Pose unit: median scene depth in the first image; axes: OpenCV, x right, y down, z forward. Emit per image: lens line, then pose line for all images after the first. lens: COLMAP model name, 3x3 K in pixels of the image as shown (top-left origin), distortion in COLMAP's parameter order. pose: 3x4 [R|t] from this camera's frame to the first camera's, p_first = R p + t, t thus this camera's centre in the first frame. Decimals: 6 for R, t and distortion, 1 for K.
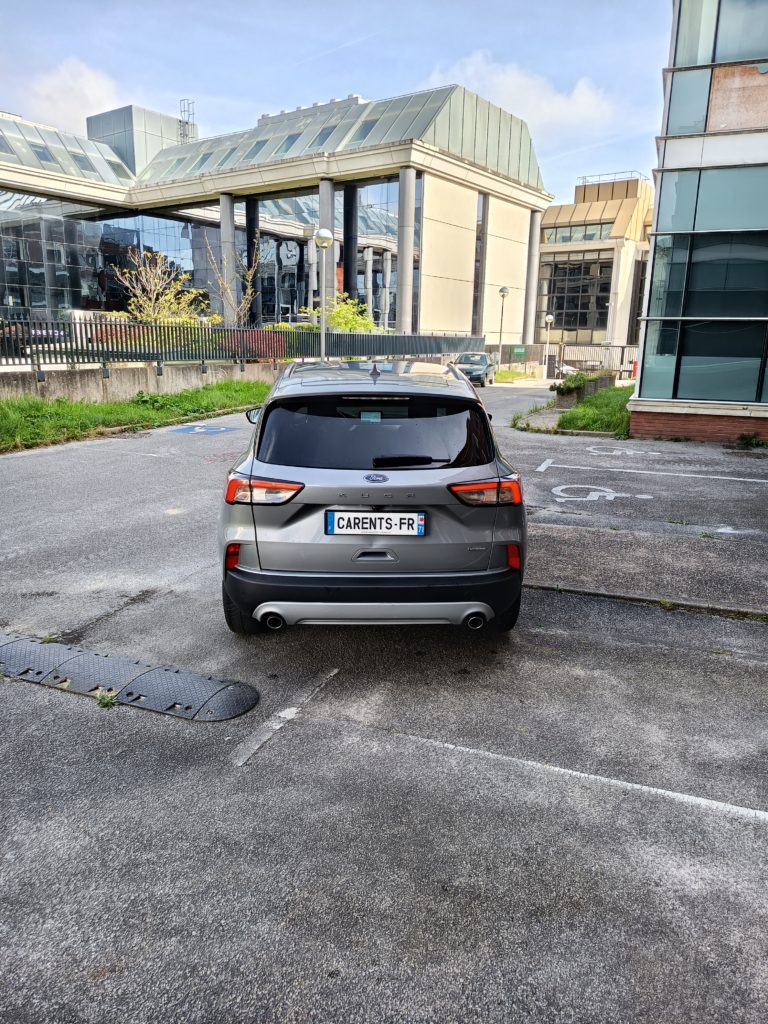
lens RADIAL K [[710.2, 0, 386.1], [0, 710.2, 506.4], [0, 0, 1]] dist [0.046659, -0.046285]
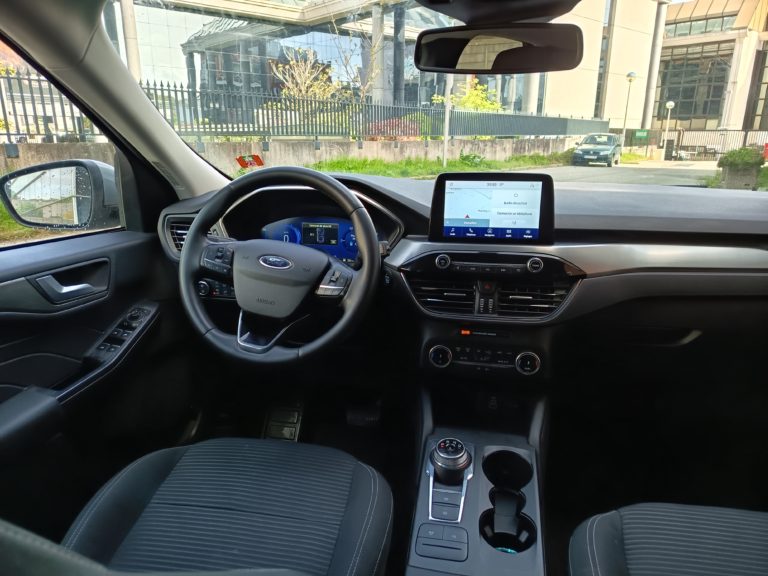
lens RADIAL K [[532.6, 0, 384.4], [0, 532.6, 287.8], [0, 0, 1]] dist [0.046659, -0.046285]
pose [[0.975507, 0.045240, -0.215267, -0.007904], [-0.035565, 0.998184, 0.048611, -0.054439], [0.217076, -0.039765, 0.975345, 0.421390]]
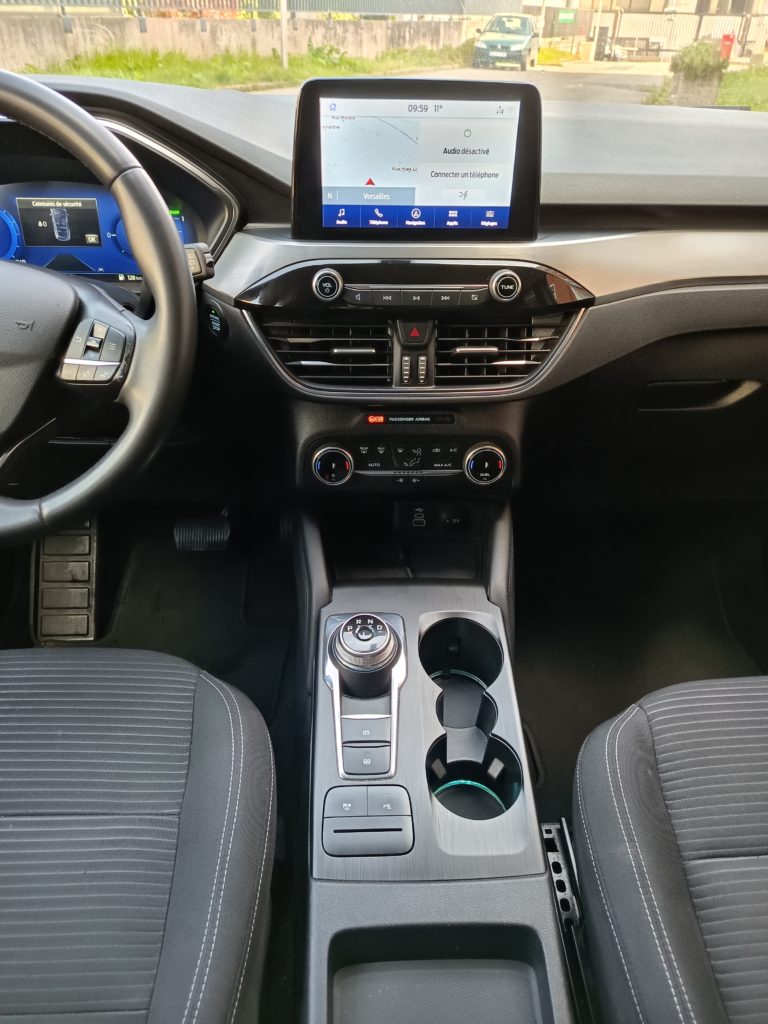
lens RADIAL K [[710.2, 0, 380.3], [0, 710.2, 503.1], [0, 0, 1]] dist [0.046659, -0.046285]
pose [[0.999995, 0.001271, 0.003046, -0.012820], [-0.002278, 0.933519, 0.358520, -0.058589], [-0.002388, -0.358525, 0.933517, 0.446194]]
